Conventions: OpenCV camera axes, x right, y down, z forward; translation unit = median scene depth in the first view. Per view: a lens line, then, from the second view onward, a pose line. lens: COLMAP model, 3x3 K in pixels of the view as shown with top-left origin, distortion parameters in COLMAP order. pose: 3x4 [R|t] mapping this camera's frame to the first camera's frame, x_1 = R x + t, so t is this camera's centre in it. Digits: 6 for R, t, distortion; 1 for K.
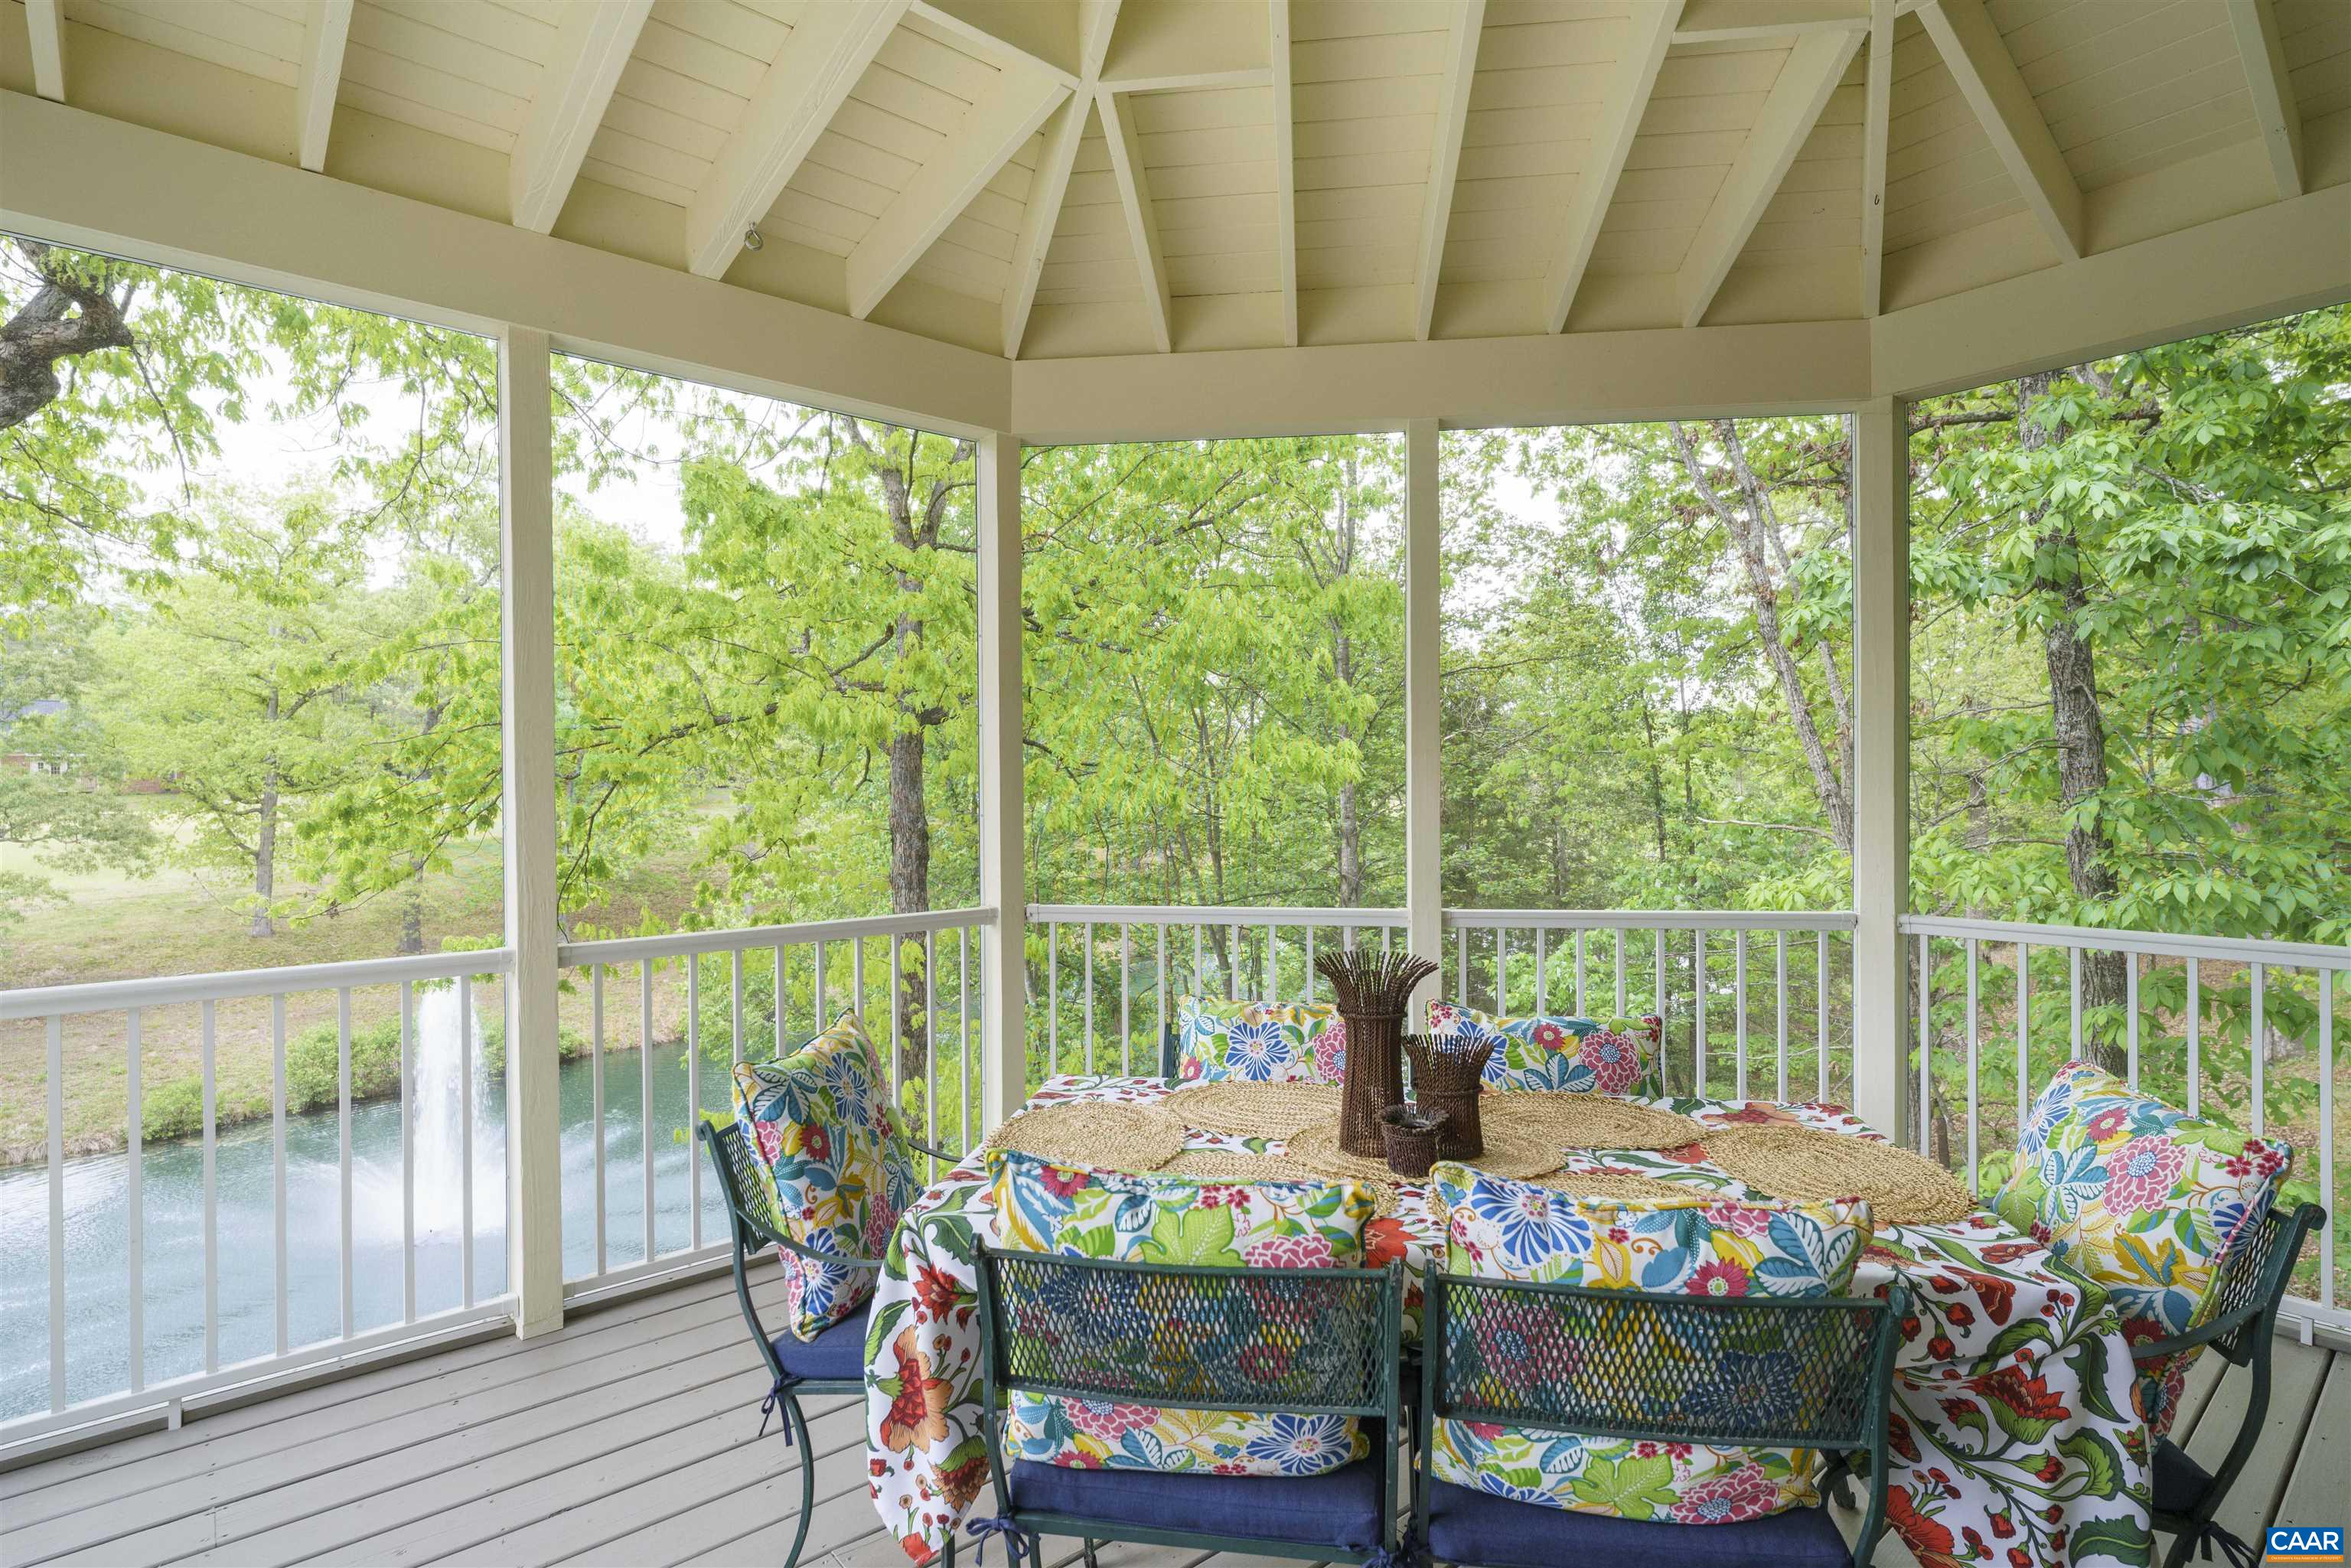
lens RADIAL K [[1144.4, 0, 1175.5], [0, 1144.4, 784.0], [0, 0, 1]] dist [-0.002365, 0.000188]
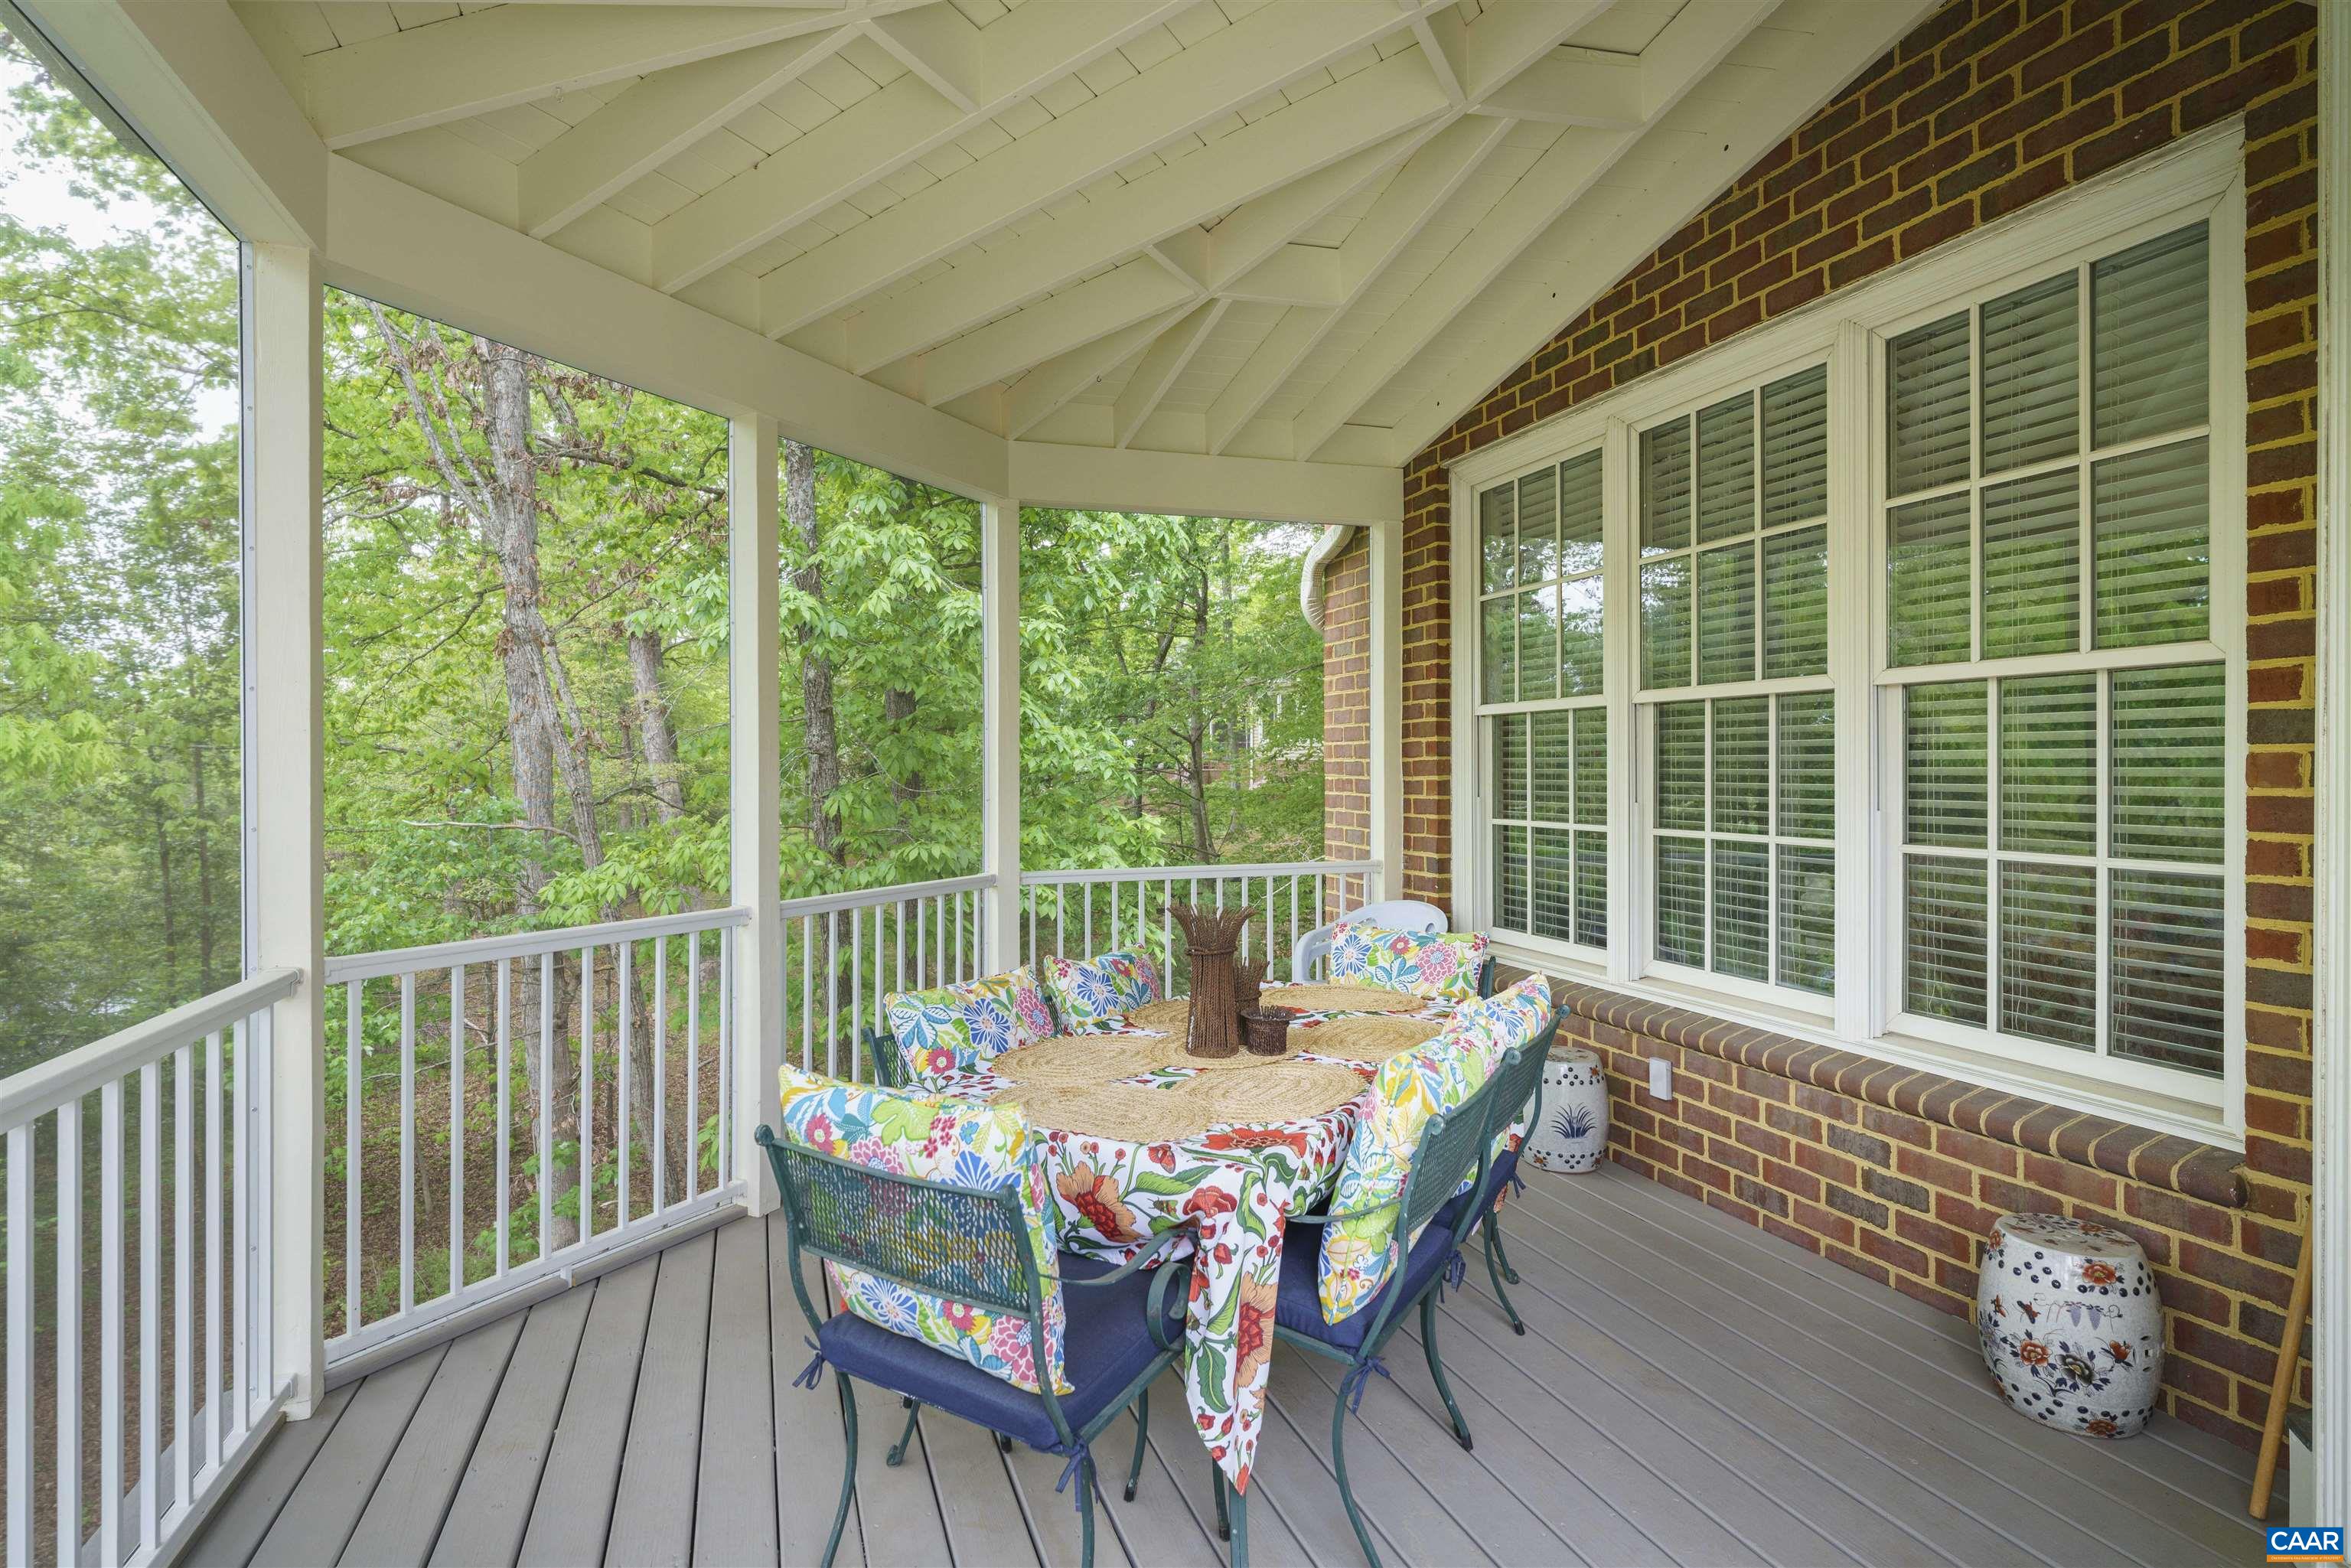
lens RADIAL K [[1144.4, 0, 1175.5], [0, 1144.4, 784.0], [0, 0, 1]] dist [-0.002365, 0.000188]
pose [[0.336124, -0.002543, 0.941814, -0.899345], [0.005008, 0.999987, 0.000913, 0.012223], [-0.941805, 0.004410, 0.336132, 0.505924]]
